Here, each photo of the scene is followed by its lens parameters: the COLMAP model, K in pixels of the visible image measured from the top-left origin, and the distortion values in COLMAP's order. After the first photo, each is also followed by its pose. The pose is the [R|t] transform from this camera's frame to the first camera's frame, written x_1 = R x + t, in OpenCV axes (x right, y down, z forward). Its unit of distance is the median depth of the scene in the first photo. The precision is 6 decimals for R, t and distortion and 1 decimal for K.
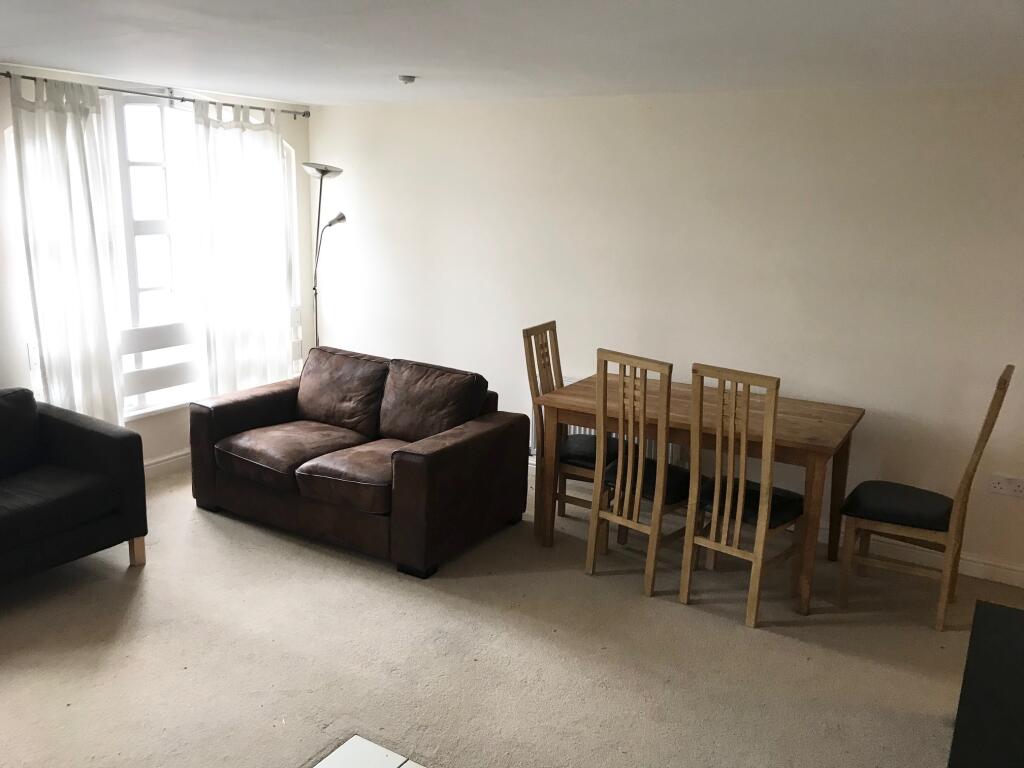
lens RADIAL K [[844.3, 0, 509.1], [0, 844.3, 387.4], [0, 0, 1]] dist [0.027067, -0.003175]
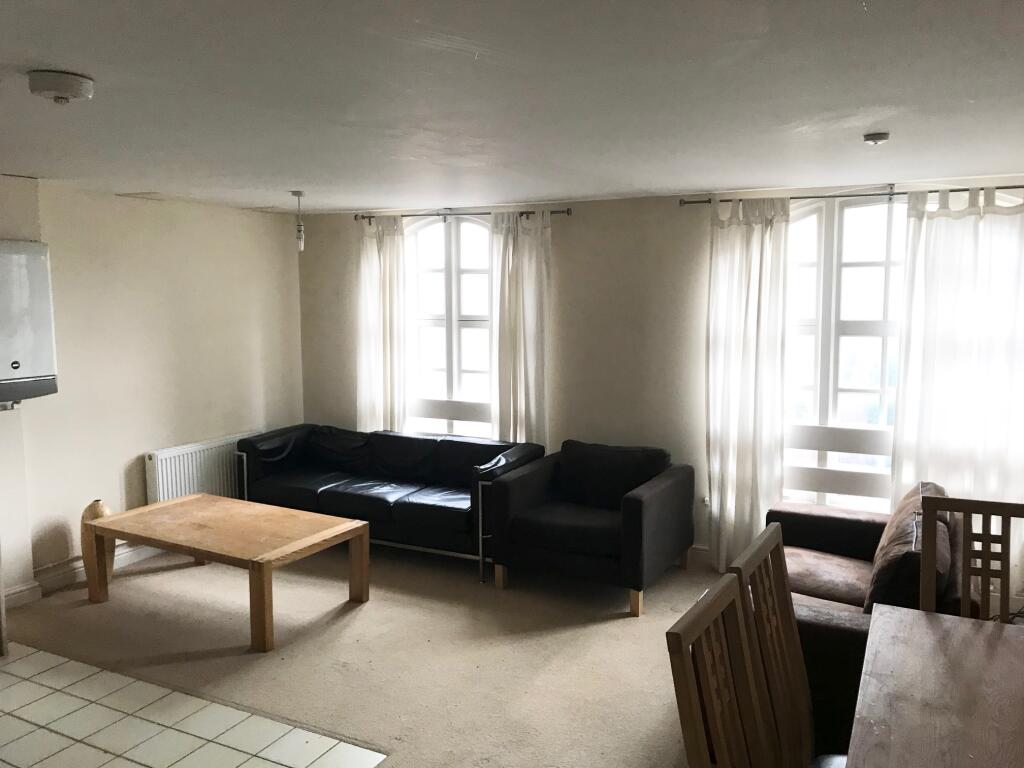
lens RADIAL K [[844.3, 0, 509.1], [0, 844.3, 387.4], [0, 0, 1]] dist [0.027067, -0.003175]
pose [[0.087914, 0.092230, -0.991849, 0.606412], [-0.225732, 0.971646, 0.070344, -0.119045], [0.970214, 0.217708, 0.106241, 0.621643]]
